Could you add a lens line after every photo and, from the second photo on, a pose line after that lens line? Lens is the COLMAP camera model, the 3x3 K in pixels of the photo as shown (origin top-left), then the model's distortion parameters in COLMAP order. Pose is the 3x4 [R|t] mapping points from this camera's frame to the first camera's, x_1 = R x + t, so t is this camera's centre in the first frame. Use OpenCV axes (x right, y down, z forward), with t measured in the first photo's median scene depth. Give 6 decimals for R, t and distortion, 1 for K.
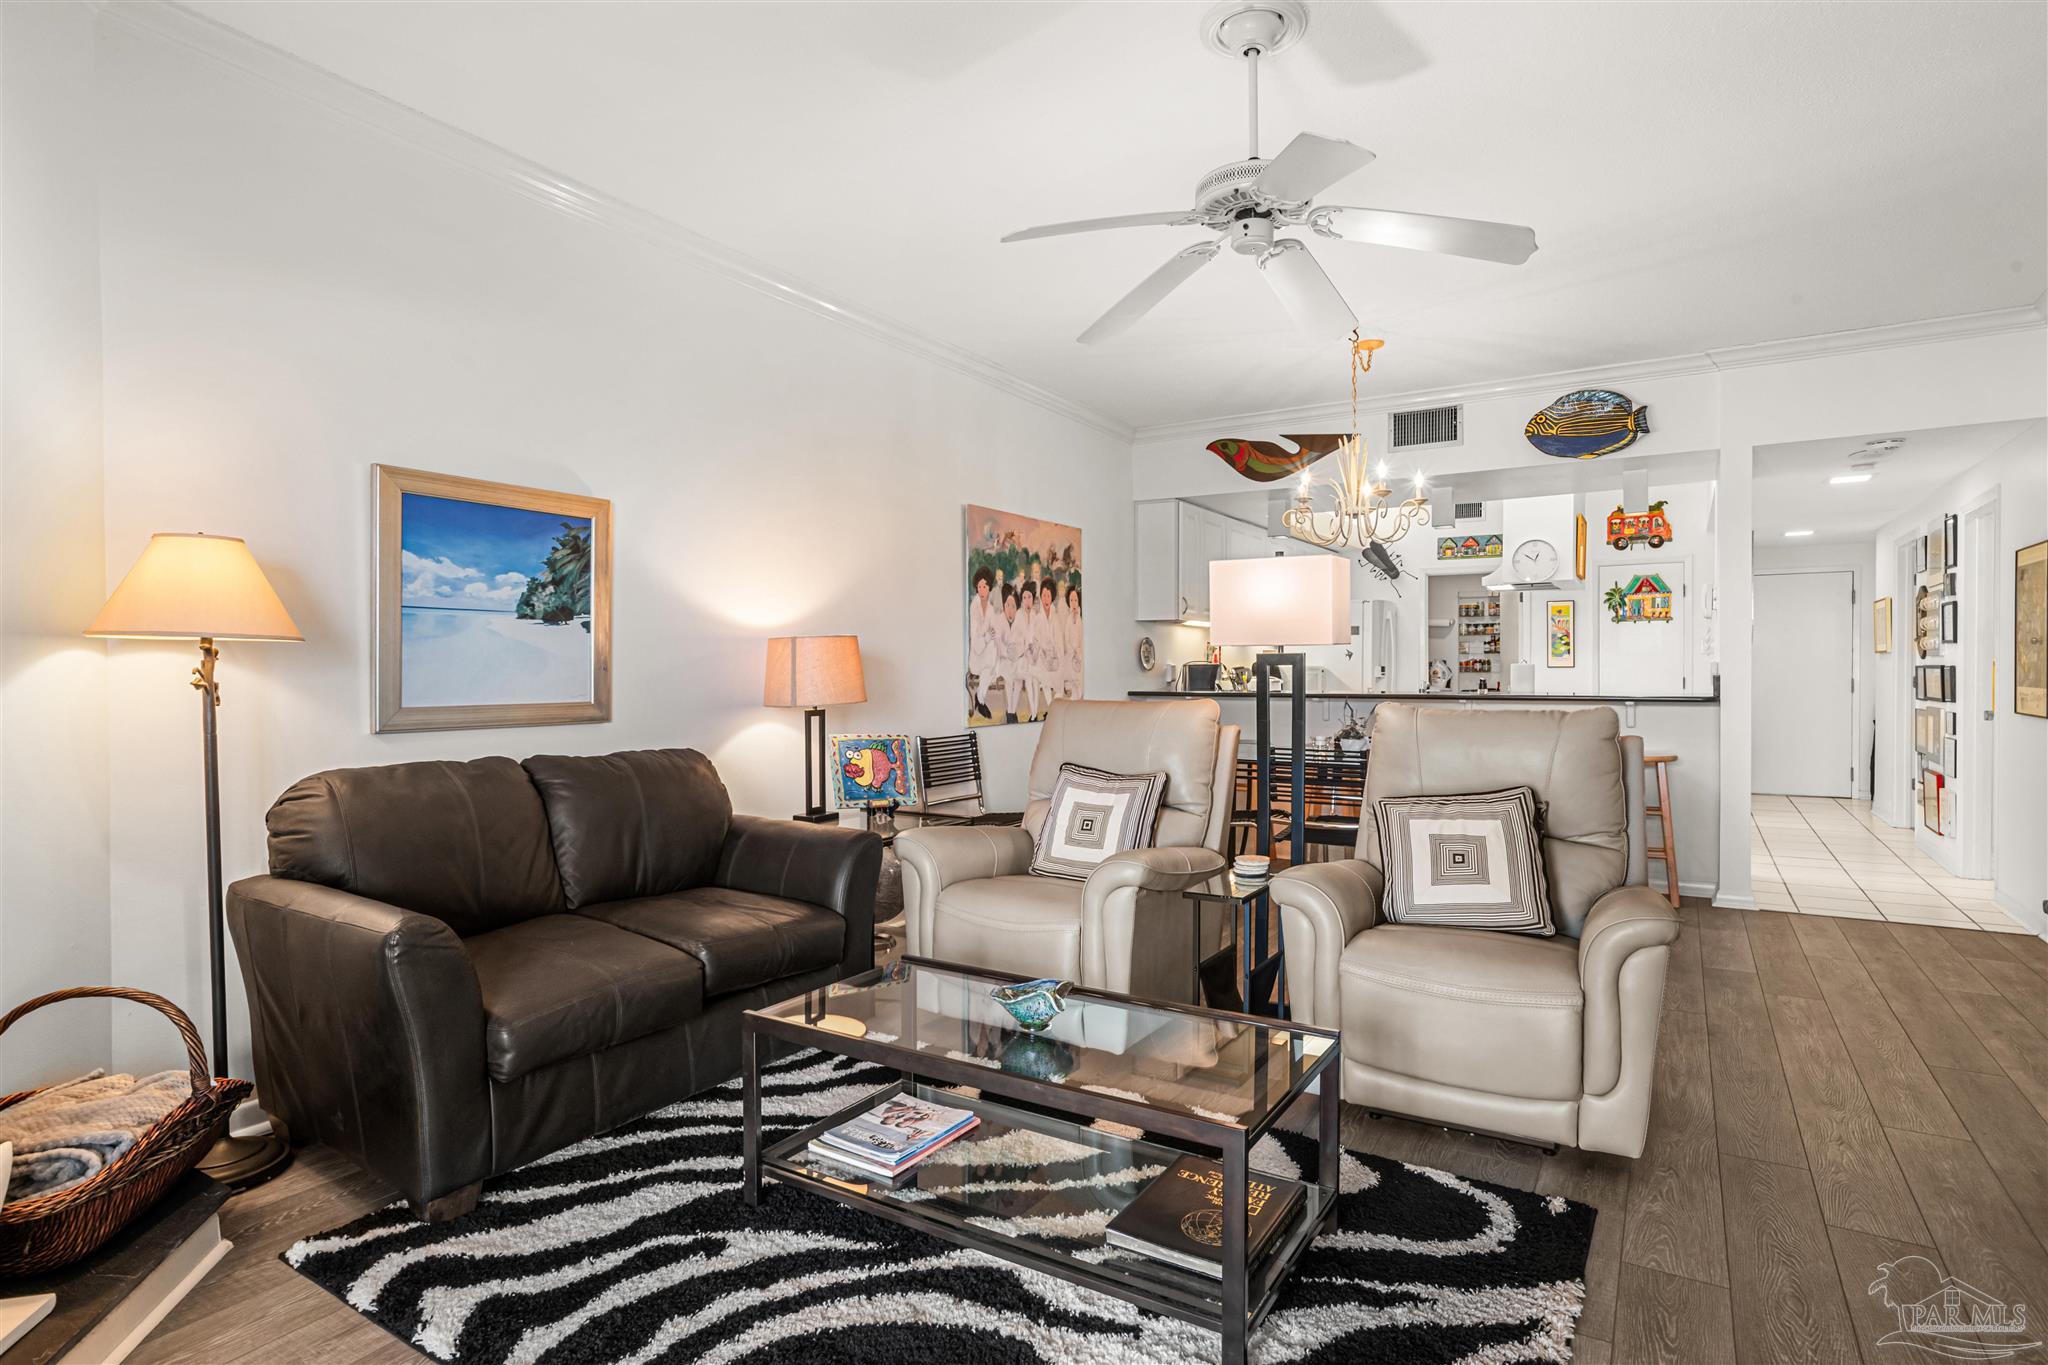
lens RADIAL K [[1045.3, 0, 1043.3], [0, 1045.3, 683.4], [0, 0, 1]] dist [-0.027895, 0.016869]
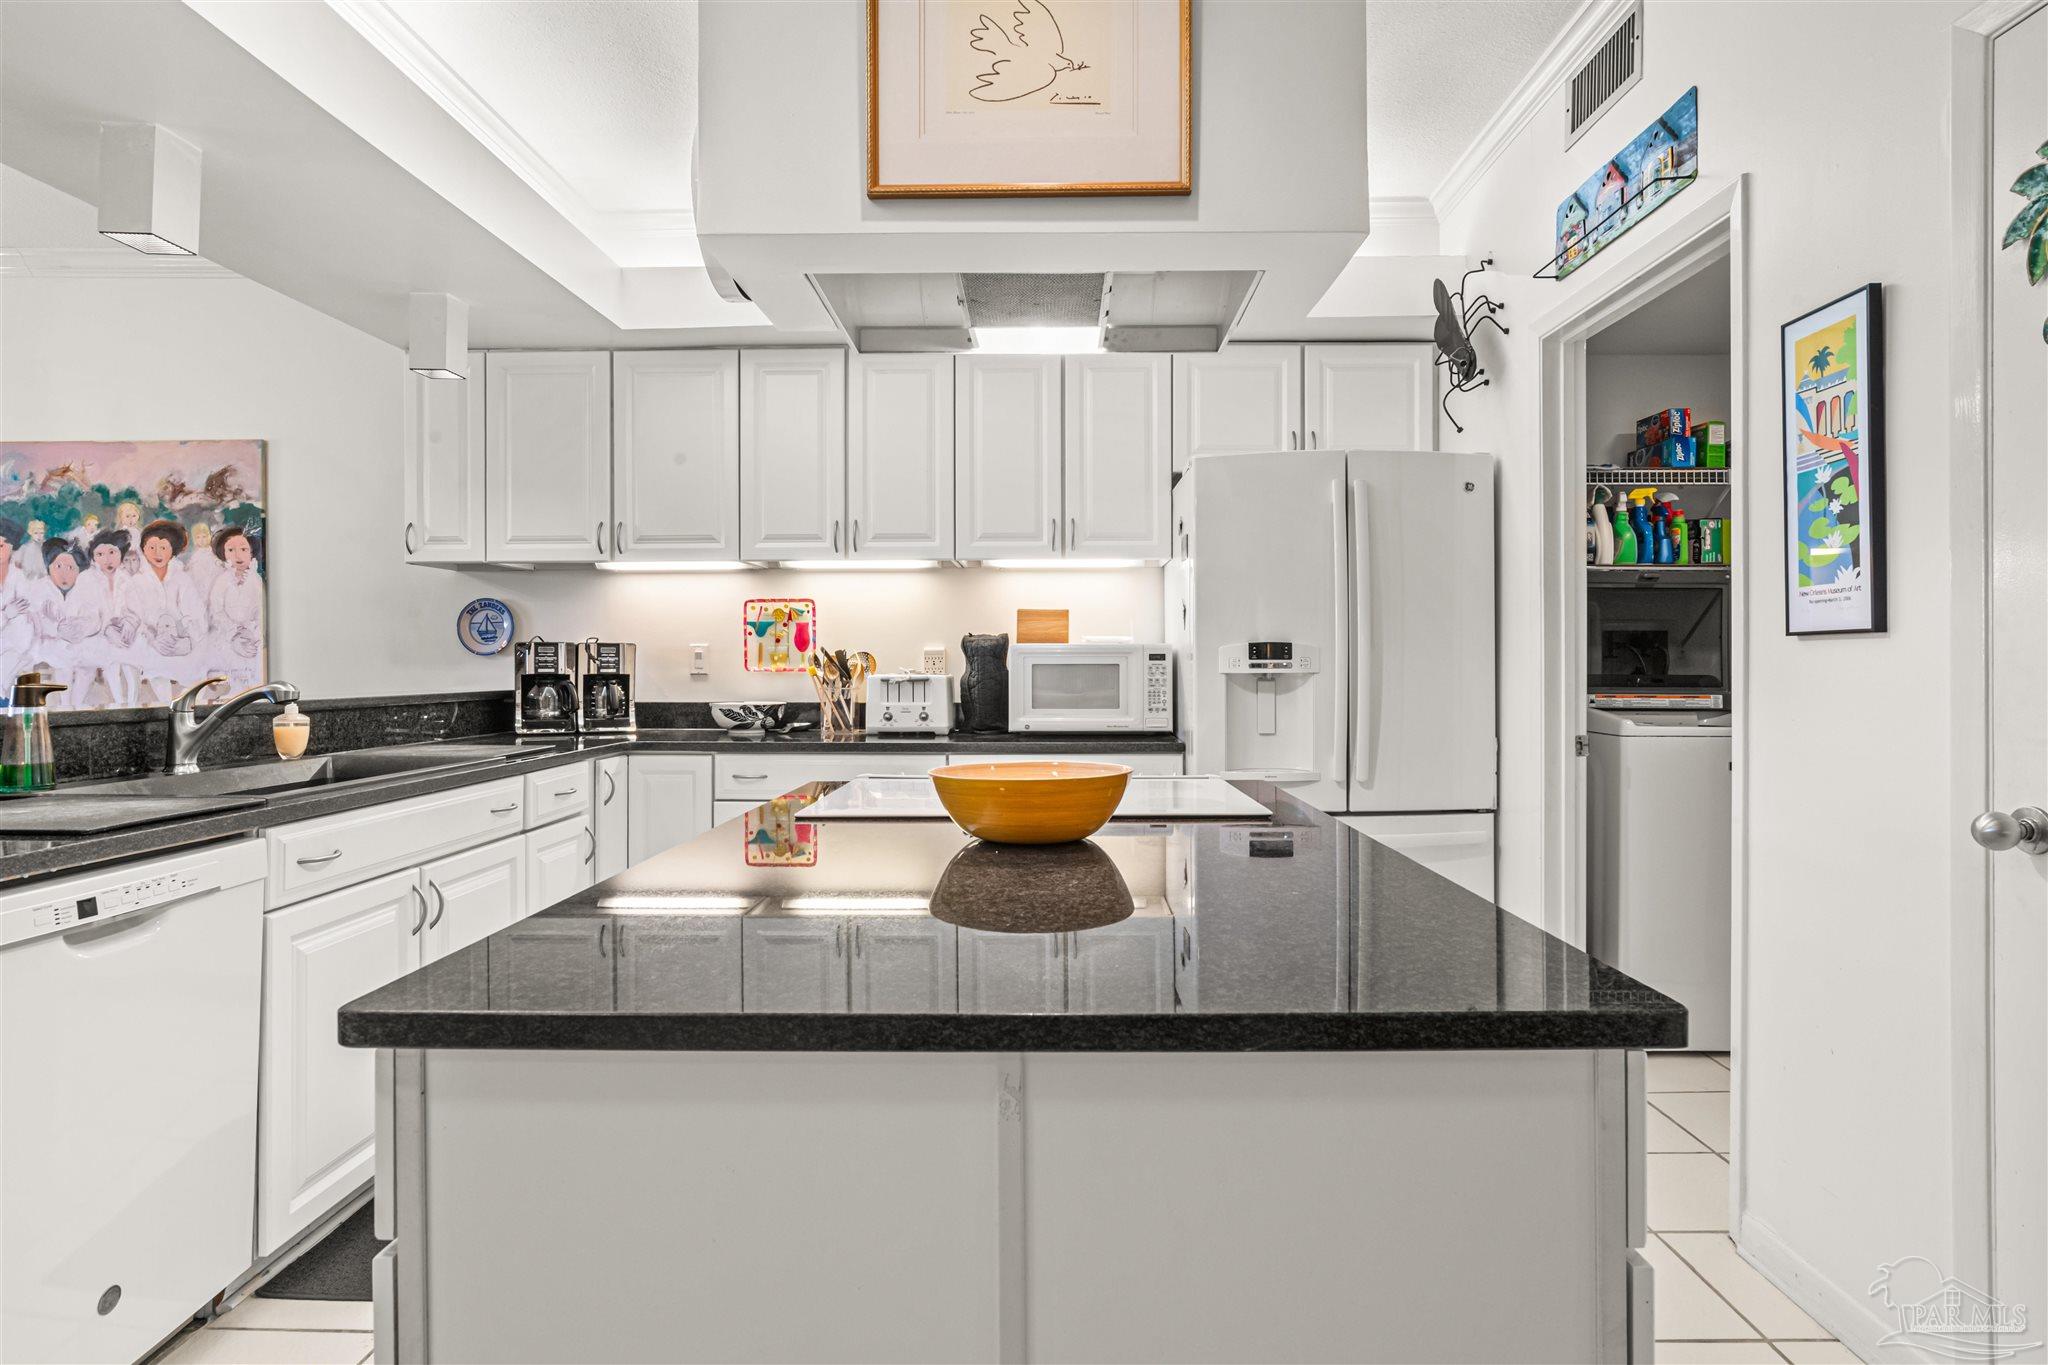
lens RADIAL K [[1045.3, 0, 1029.8], [0, 1045.3, 660.7], [0, 0, 1]] dist [-0.027895, 0.016869]
pose [[0.507289, 0.002194, -0.861773, 0.962347], [-0.011415, 0.999926, -0.004174, -0.013191], [0.861700, 0.011955, 0.507277, 1.242489]]
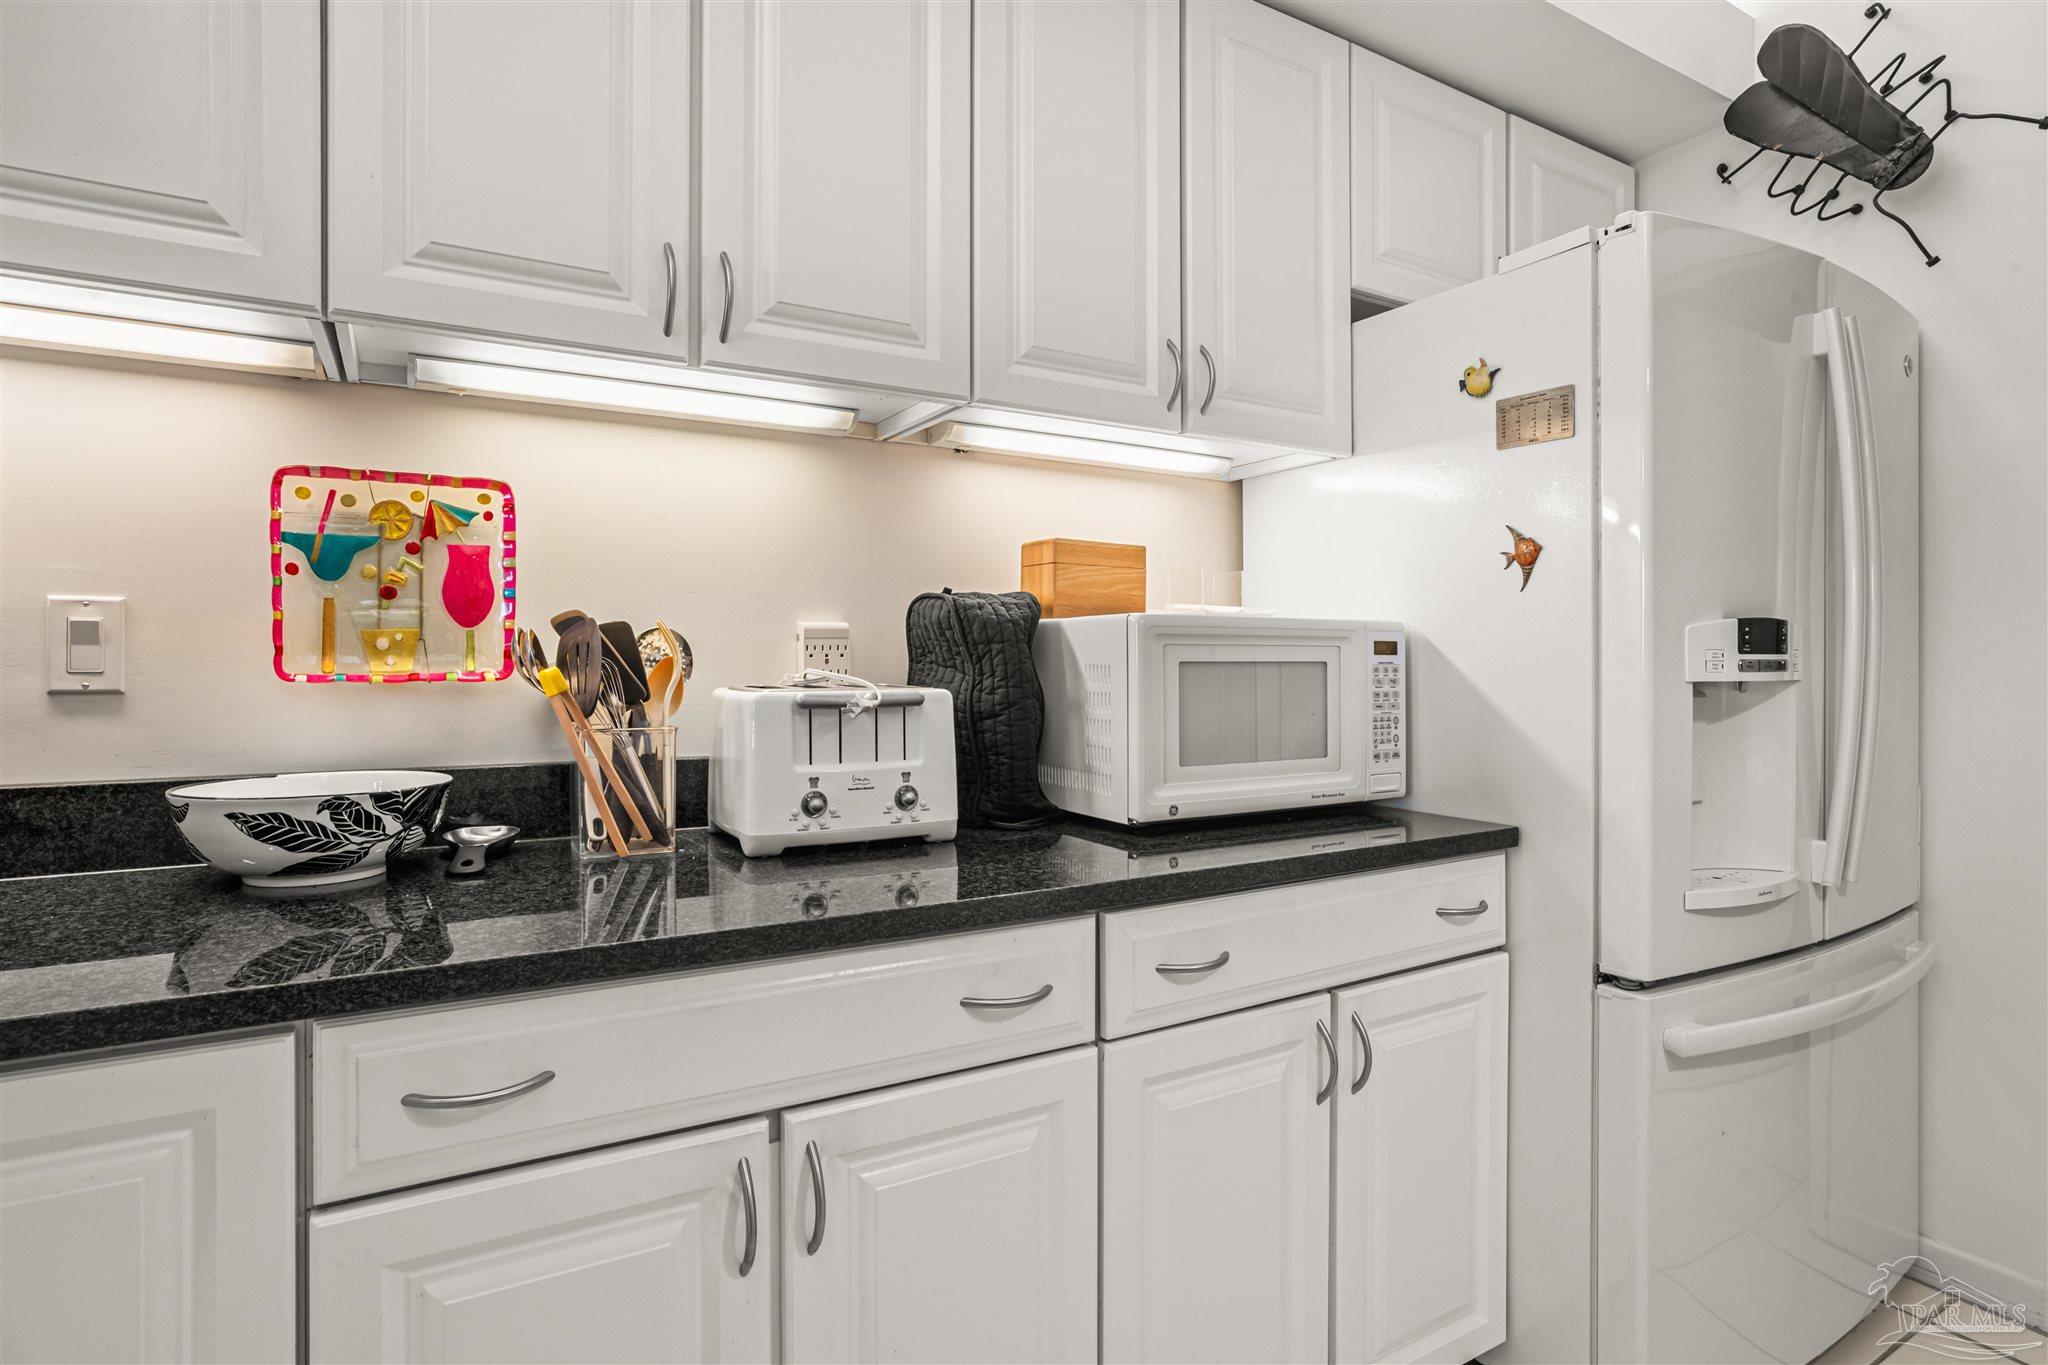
lens RADIAL K [[1045.3, 0, 1032.7], [0, 1045.3, 662.3], [0, 0, 1]] dist [-0.027895, 0.016869]
pose [[0.887600, 0.006549, -0.460568, 0.499550], [-0.010935, 0.999917, -0.006855, -0.011306], [0.460485, 0.011121, 0.887598, 1.309422]]
